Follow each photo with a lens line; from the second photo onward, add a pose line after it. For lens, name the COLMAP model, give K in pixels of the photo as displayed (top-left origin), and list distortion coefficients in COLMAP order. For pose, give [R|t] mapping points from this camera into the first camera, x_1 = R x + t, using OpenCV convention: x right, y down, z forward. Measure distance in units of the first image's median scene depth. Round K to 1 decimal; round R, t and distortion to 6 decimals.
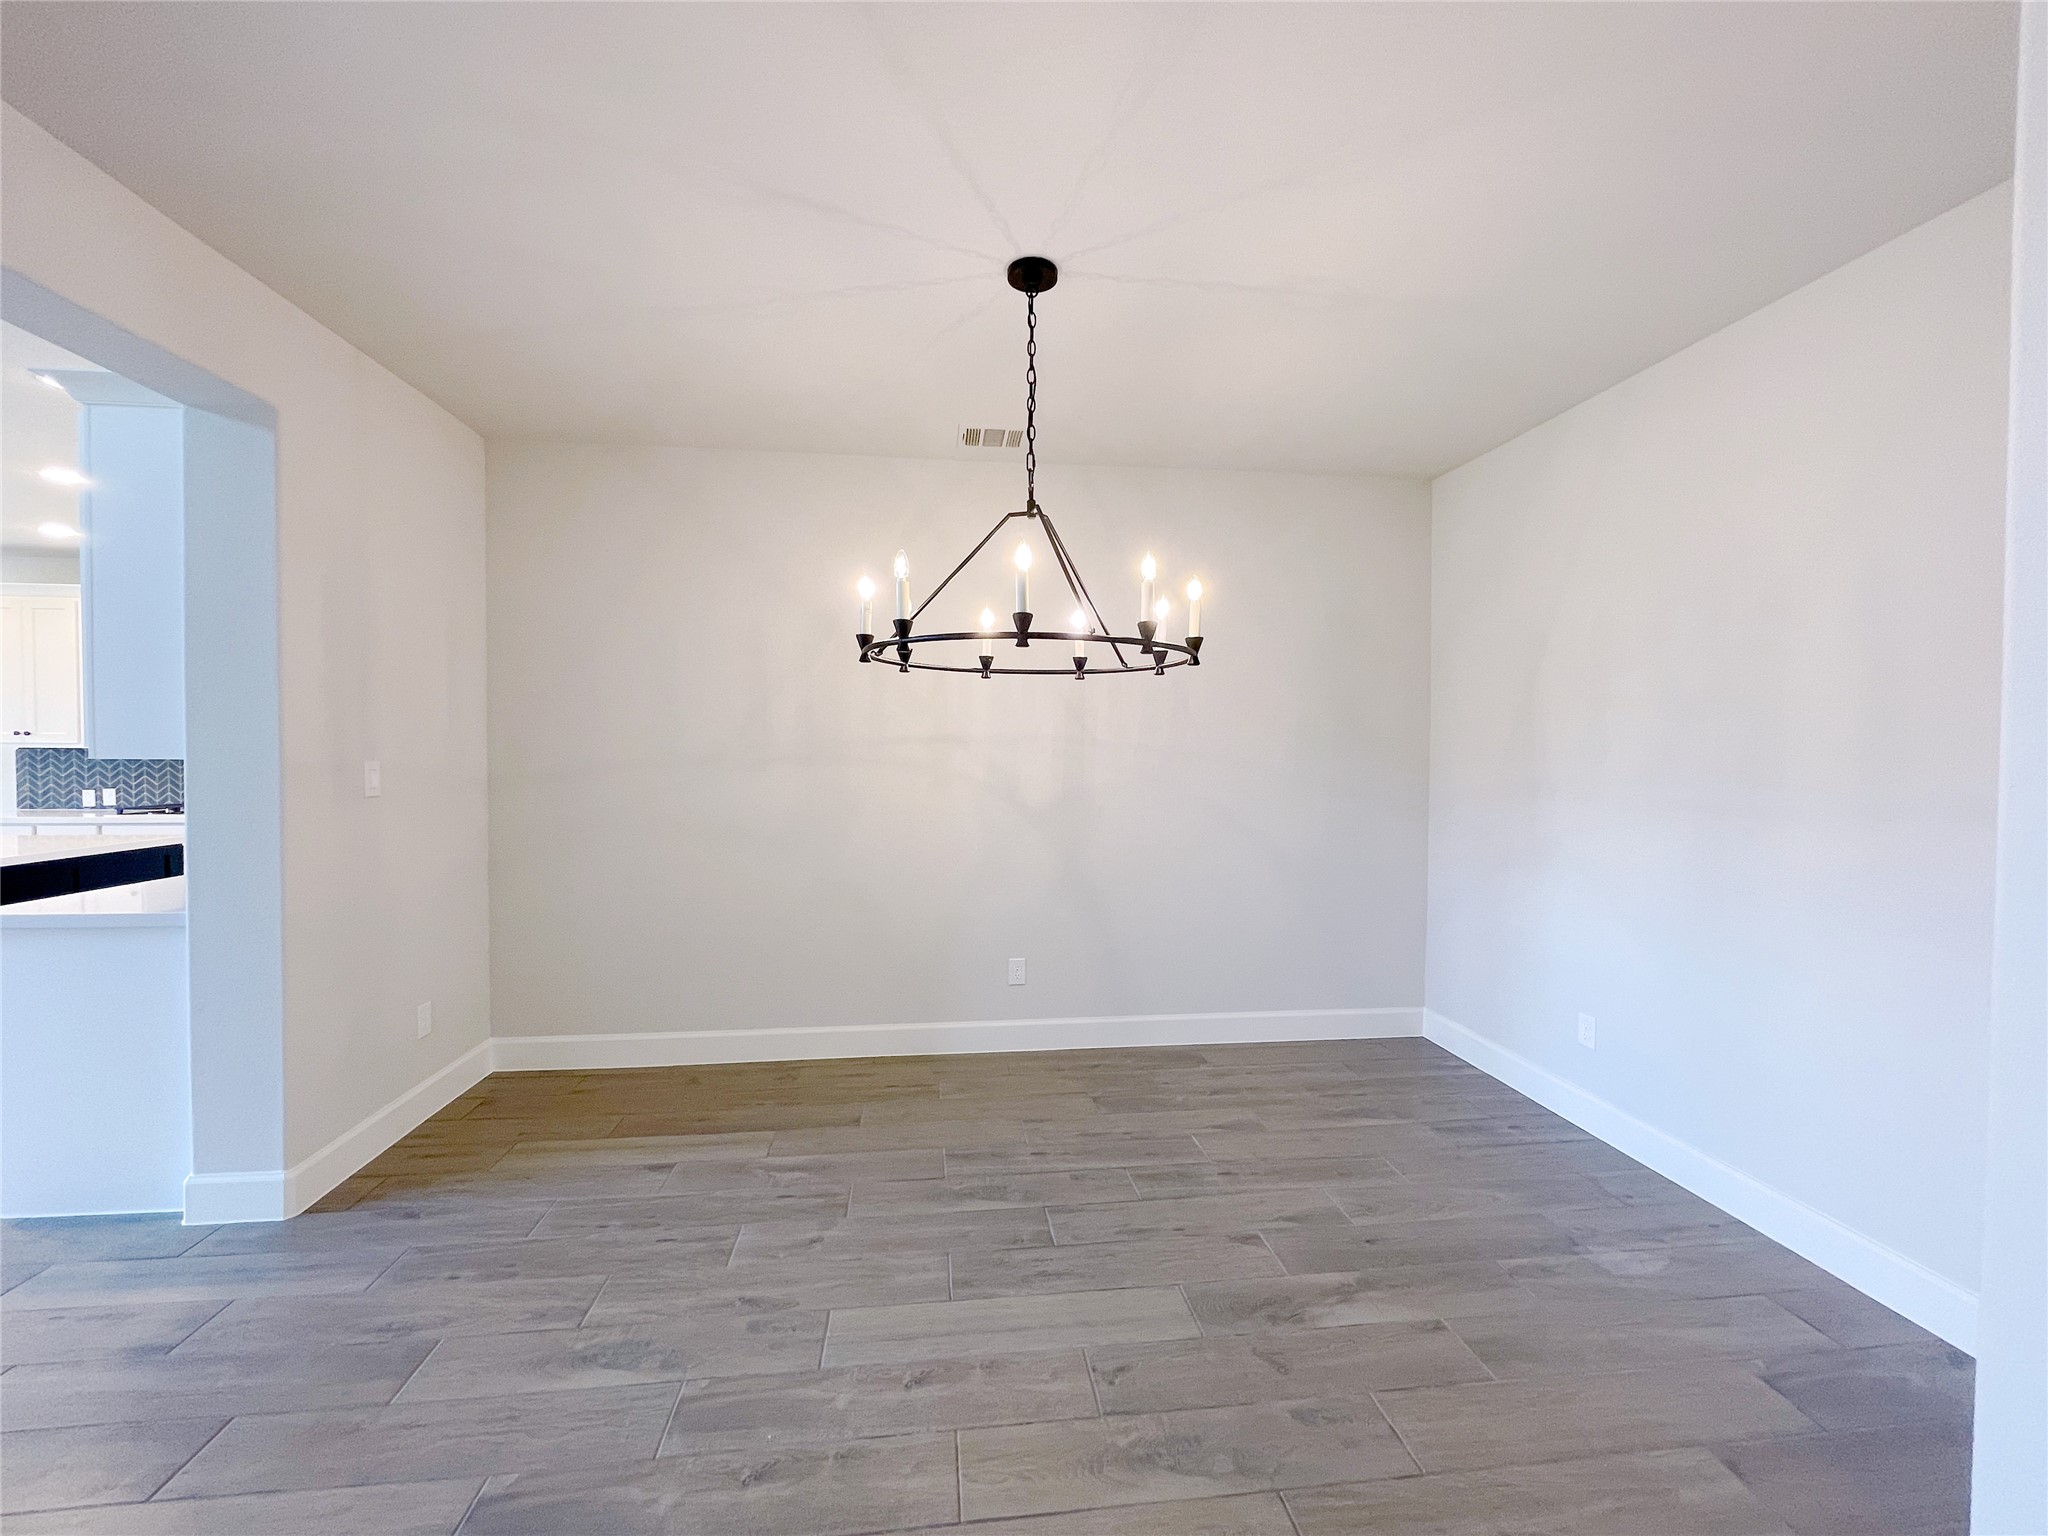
lens RADIAL K [[825.4, 0, 1024.9], [0, 825.4, 749.8], [0, 0, 1]] dist [0.001937, -0.000028]
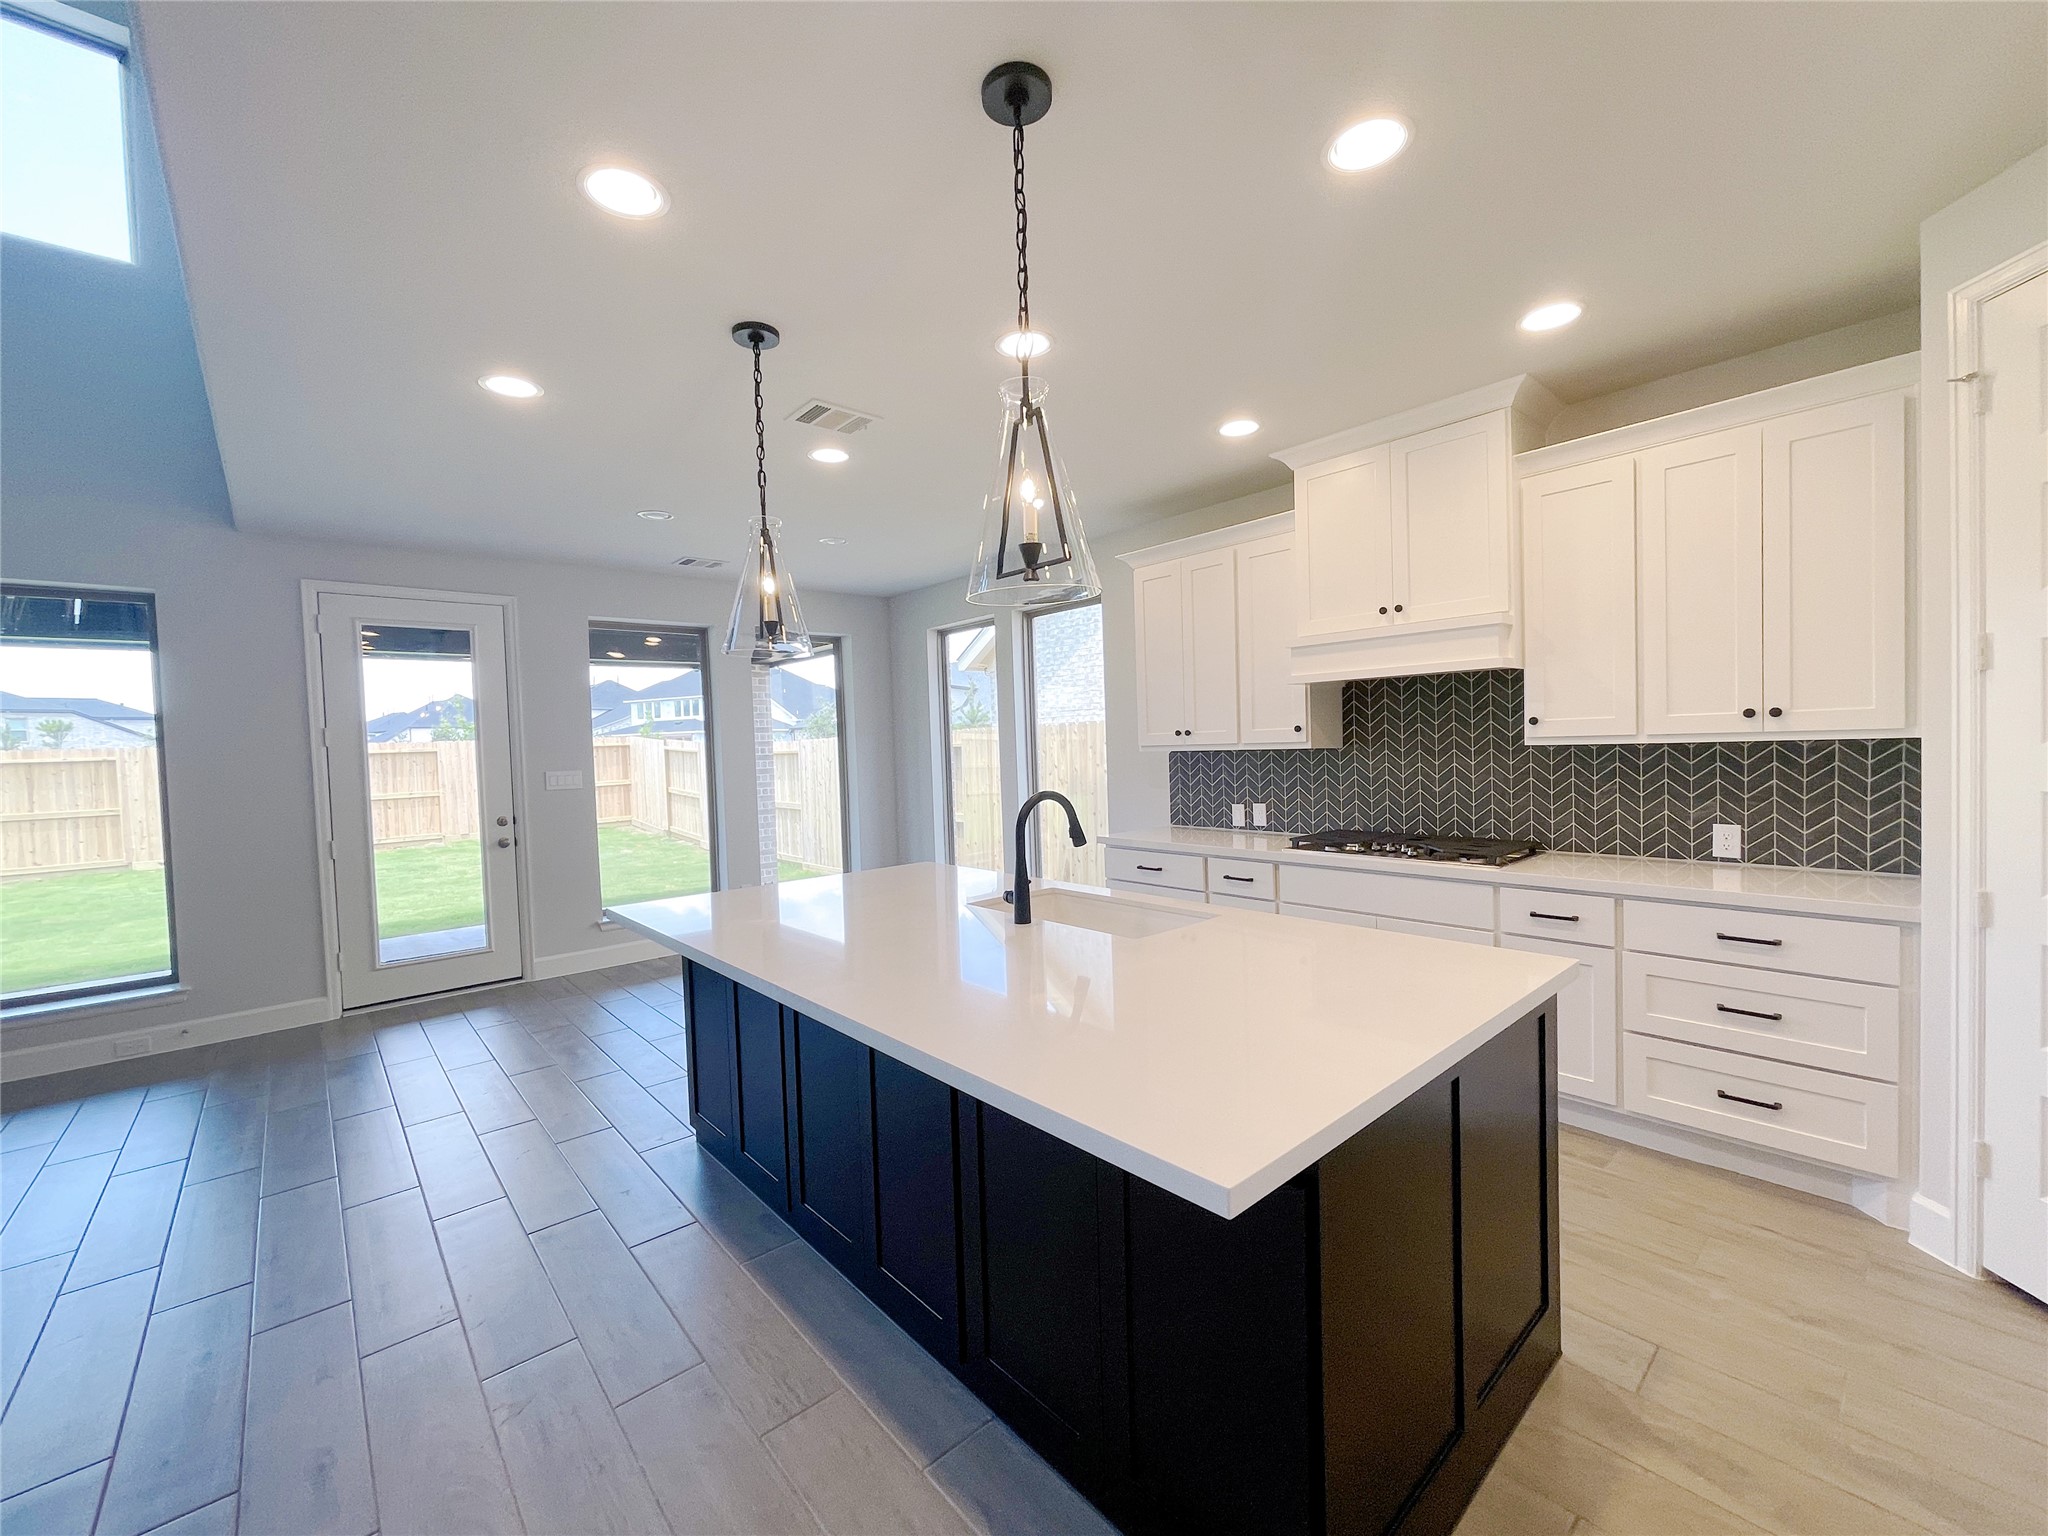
lens RADIAL K [[828.0, 0, 1029.1], [0, 828.0, 765.8], [0, 0, 1]] dist [0.001950, 0.000534]
pose [[0.572421, -0.007887, -0.819922, -0.617524], [0.040666, 0.998996, 0.018782, -0.008849], [0.818951, -0.044094, 0.572167, 0.409286]]
